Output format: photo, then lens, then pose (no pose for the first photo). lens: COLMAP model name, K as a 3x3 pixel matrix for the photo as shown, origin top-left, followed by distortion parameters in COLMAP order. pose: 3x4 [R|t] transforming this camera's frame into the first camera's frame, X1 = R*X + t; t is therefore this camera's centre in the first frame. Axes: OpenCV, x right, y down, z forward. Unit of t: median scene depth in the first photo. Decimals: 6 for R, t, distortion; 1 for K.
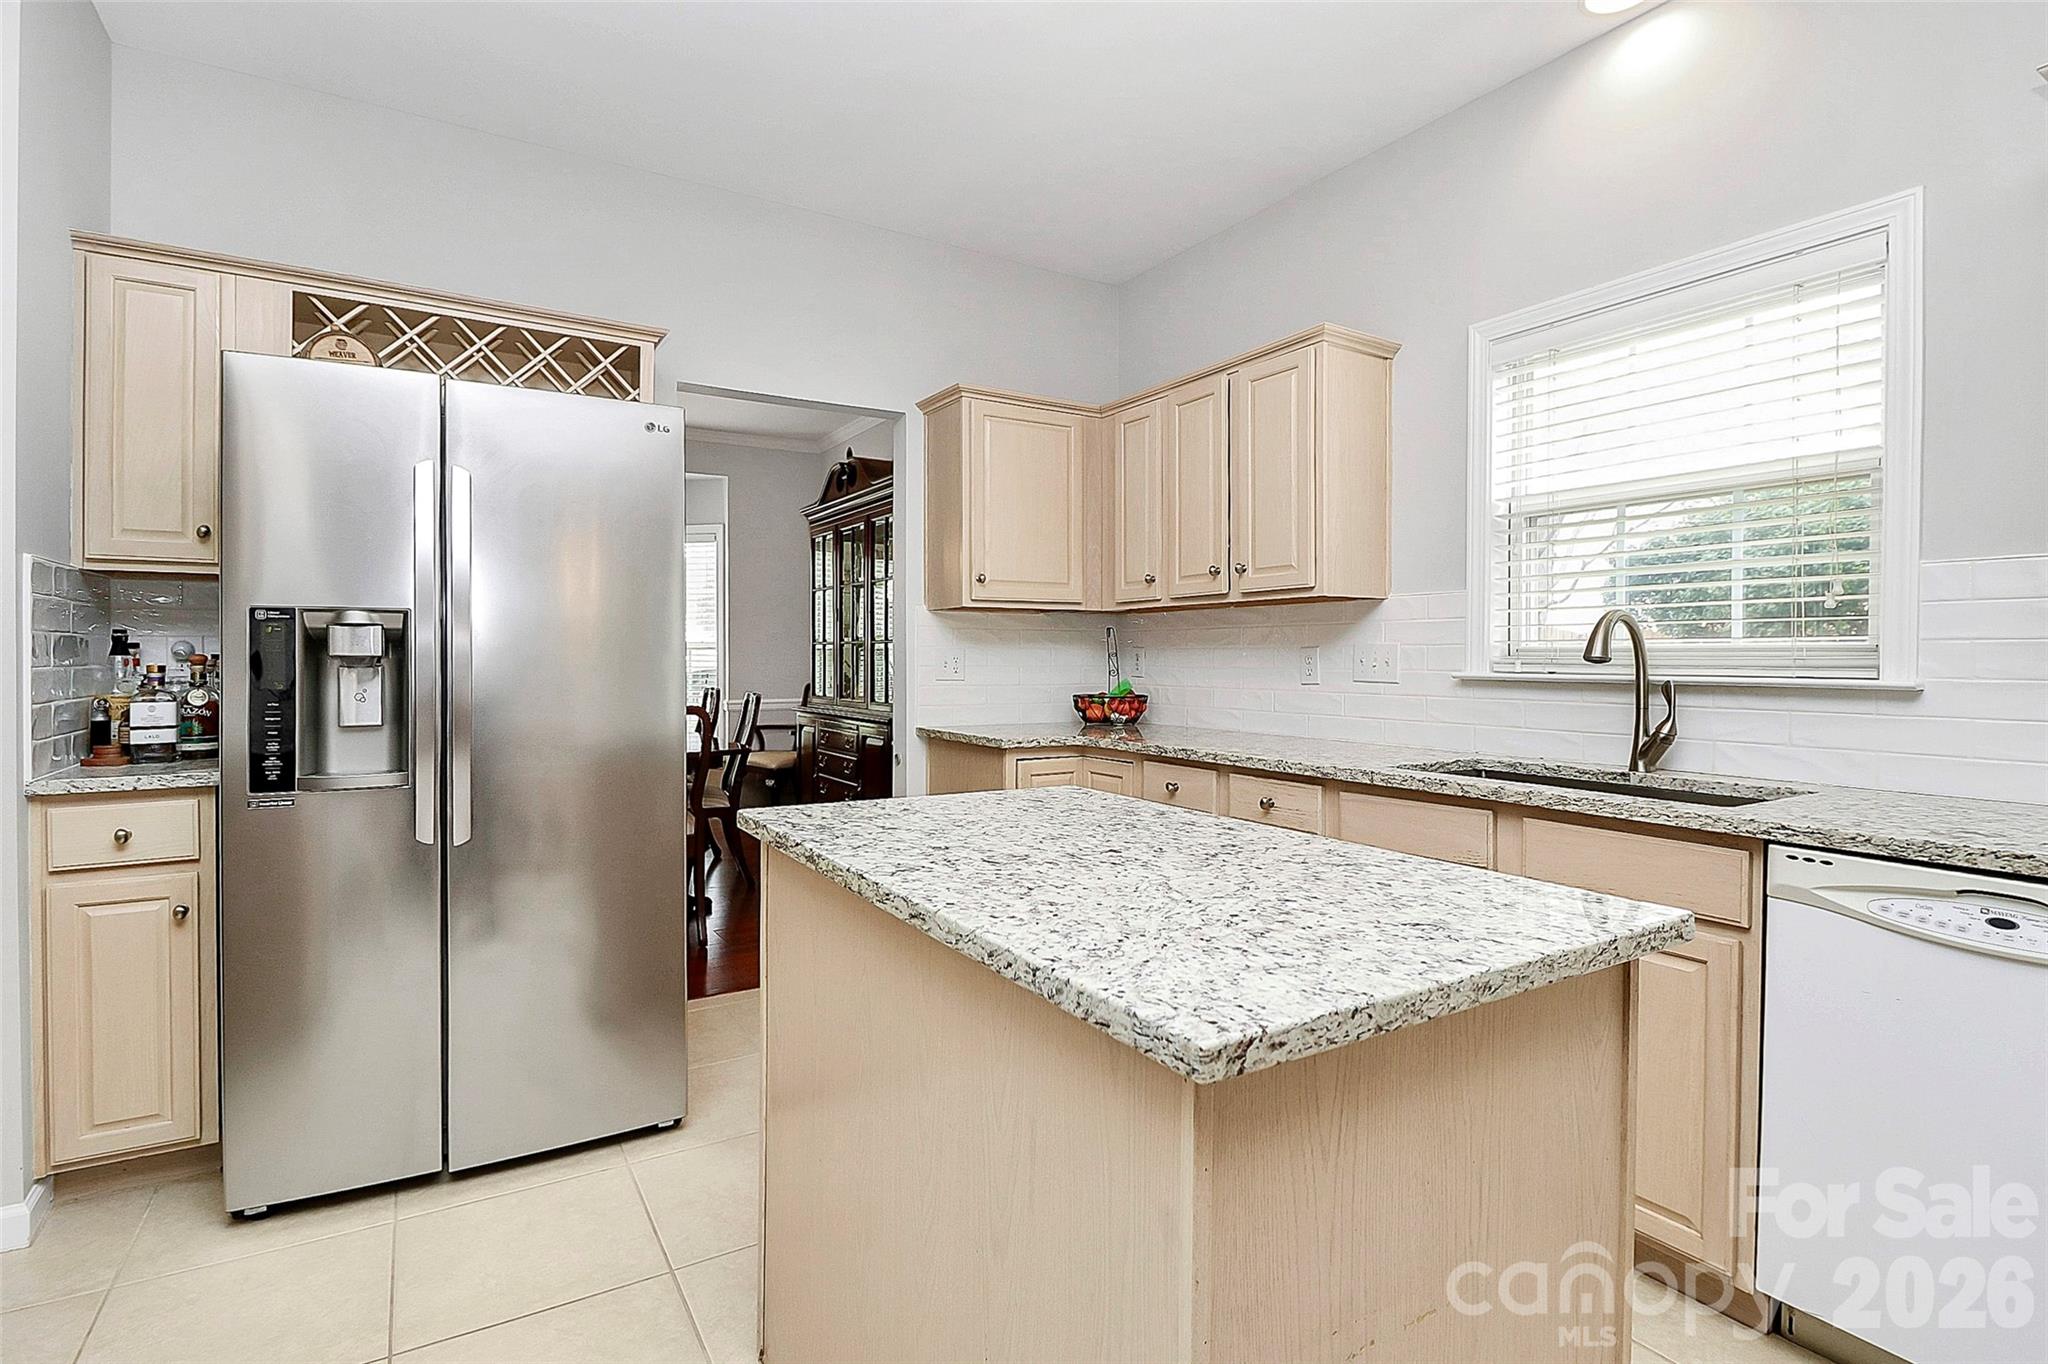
lens RADIAL K [[975.9, 0, 1015.1], [0, 975.9, 661.4], [0, 0, 1]] dist [-0.010444, -0.000840]
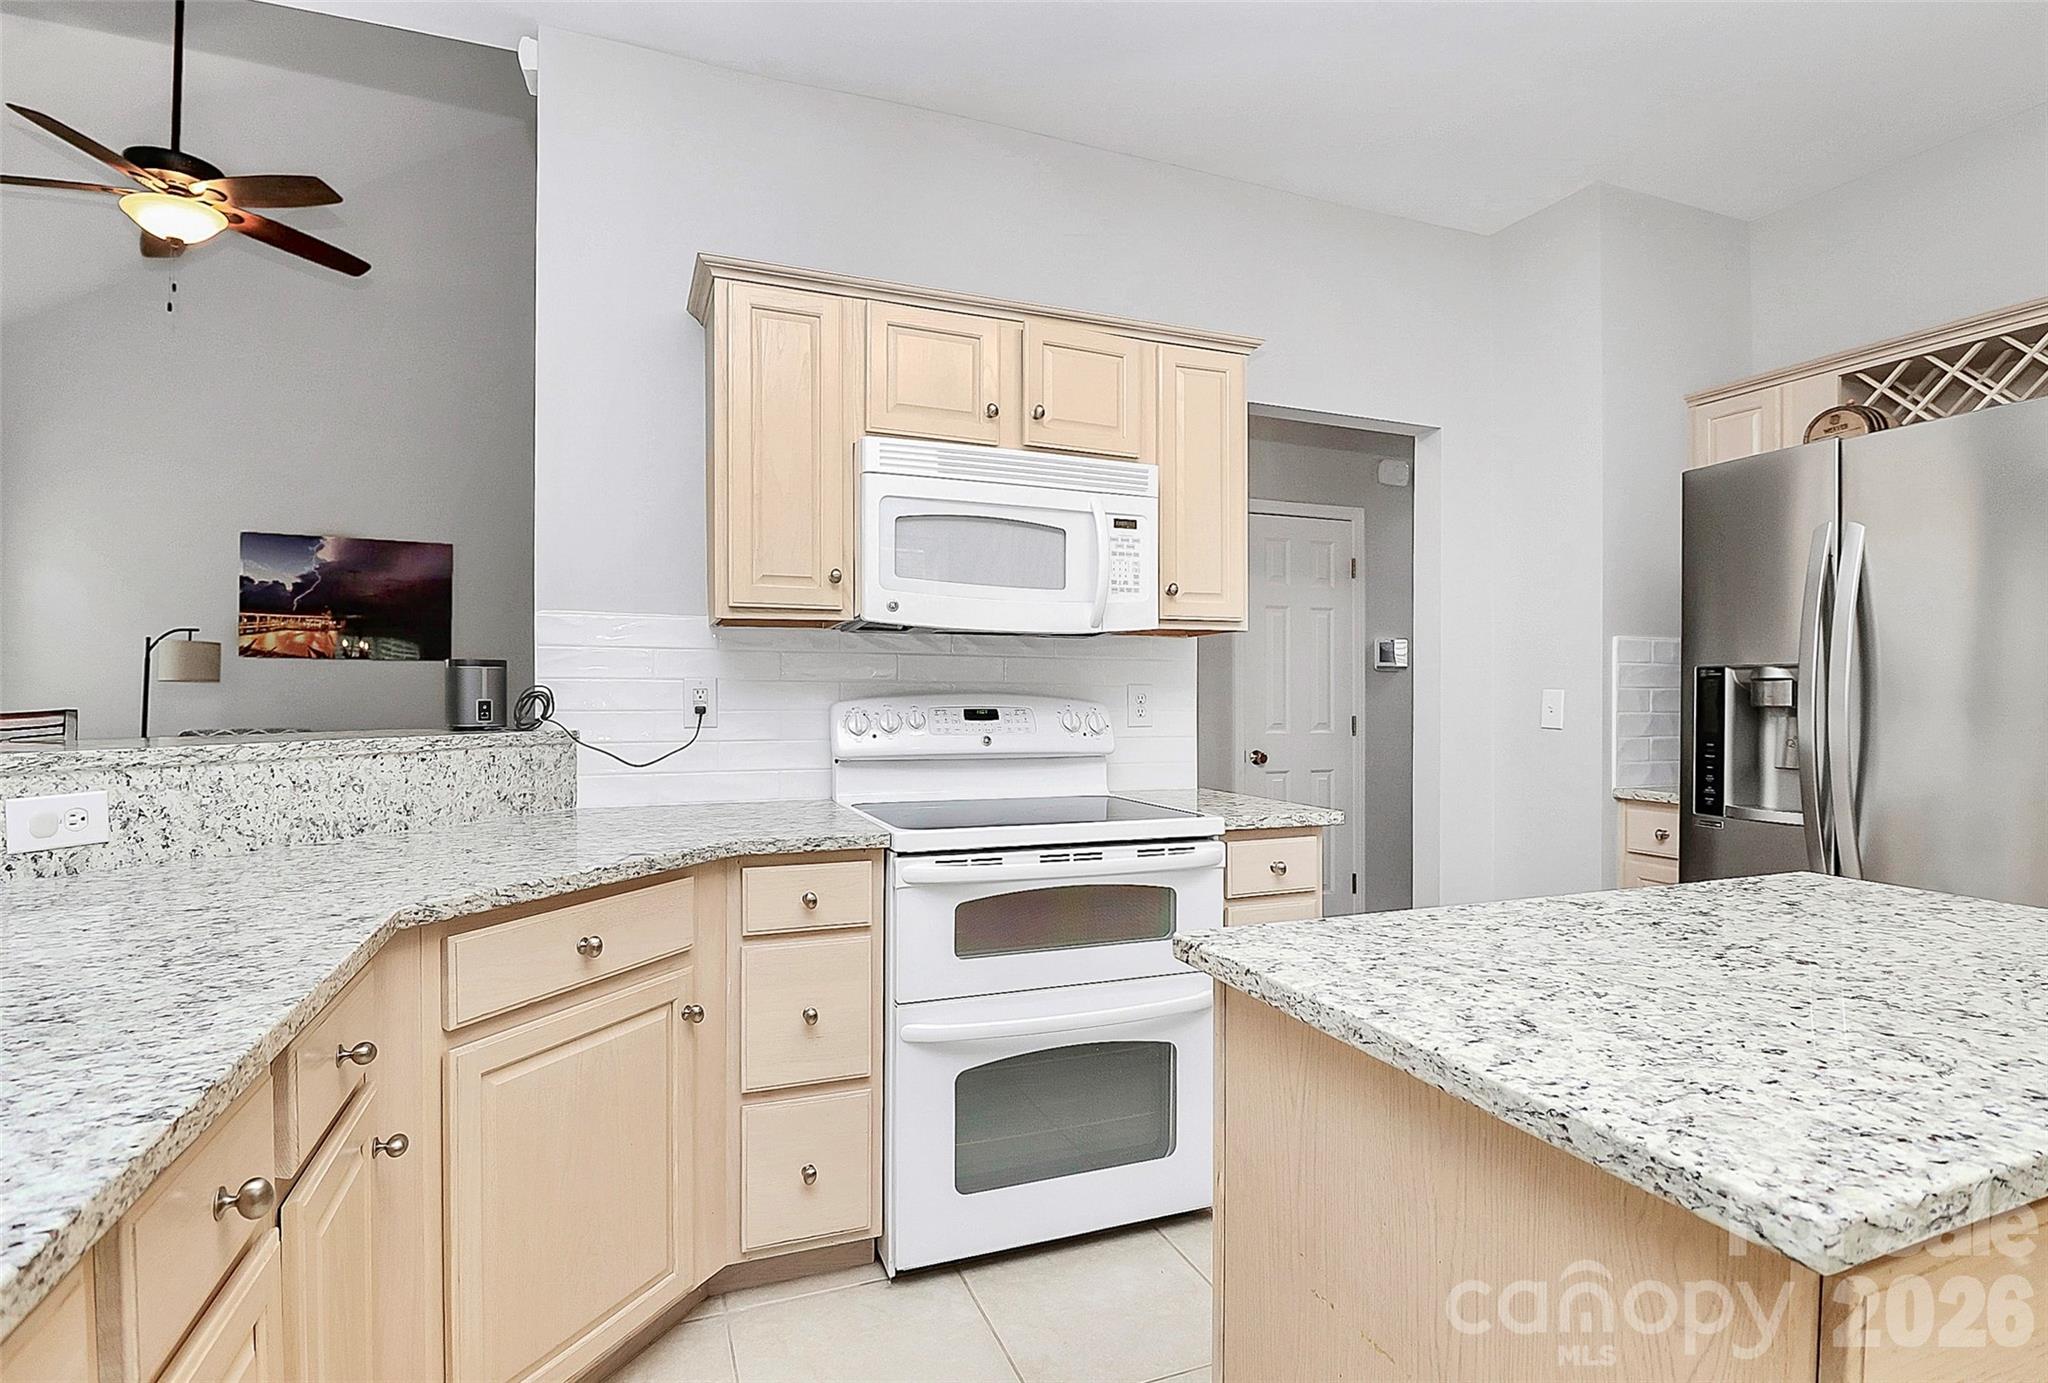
lens RADIAL K [[1002.9, 0, 1012.4], [0, 1002.9, 696.4], [0, 0, 1]] dist [0.001979, -0.013304]
pose [[-0.175649, -0.000970, -0.984452, 0.645318], [-0.011640, 0.999932, 0.001092, -0.008264], [0.984384, 0.011651, -0.175648, 0.330784]]
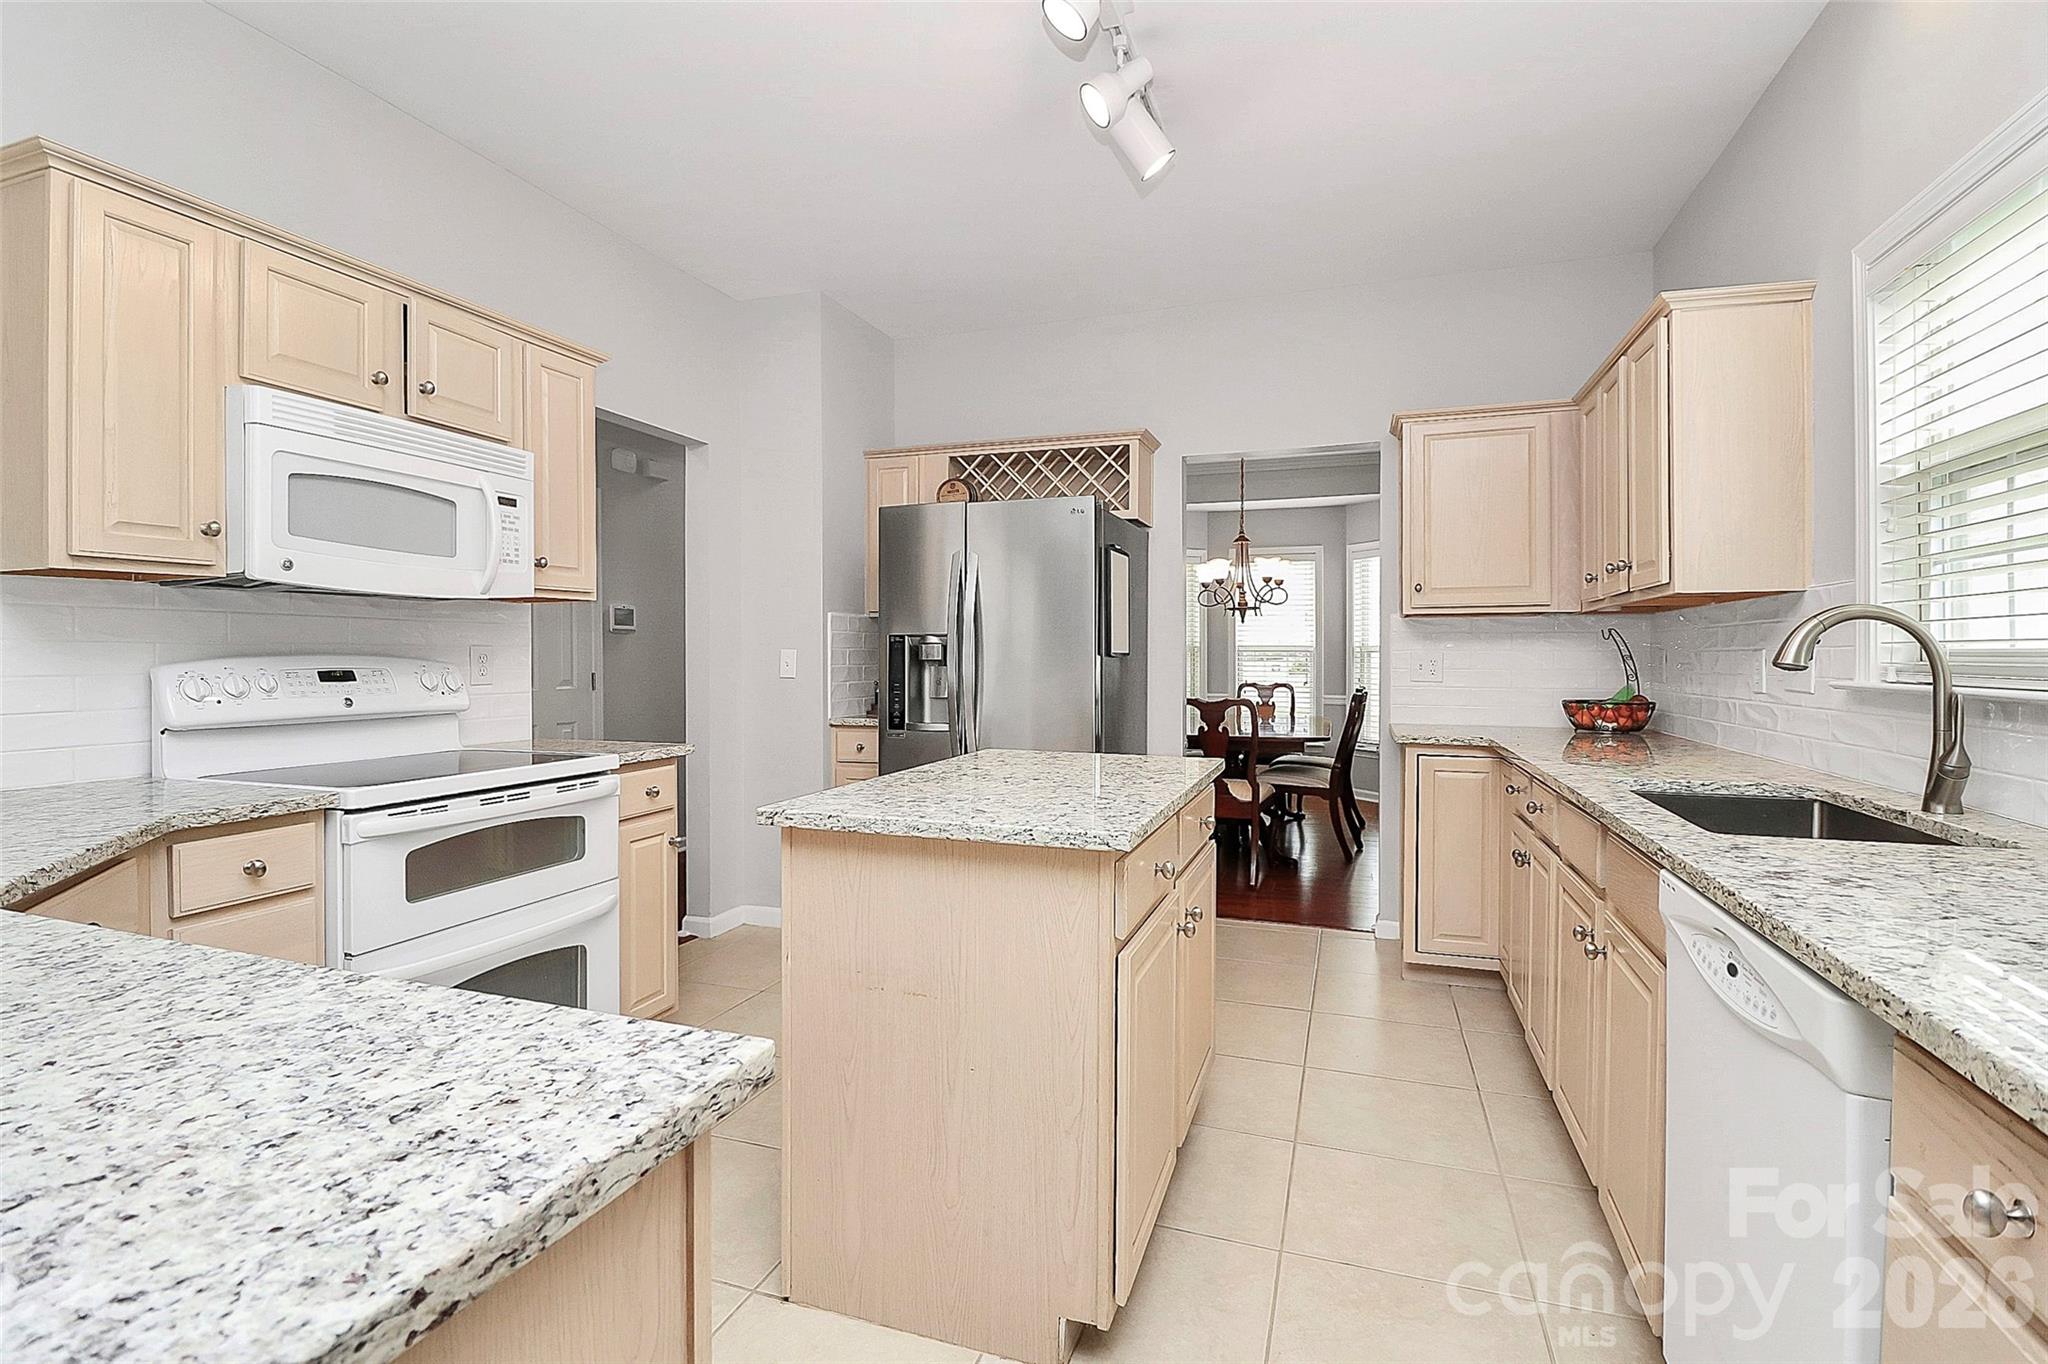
lens RADIAL K [[970.3, 0, 1021.9], [0, 970.3, 655.3], [0, 0, 1]] dist [-0.004209, -0.001034]
pose [[0.635129, -0.001773, -0.772404, 0.878573], [-0.003048, 0.999984, -0.004802, -0.005993], [0.772400, 0.005404, 0.635113, -0.044727]]
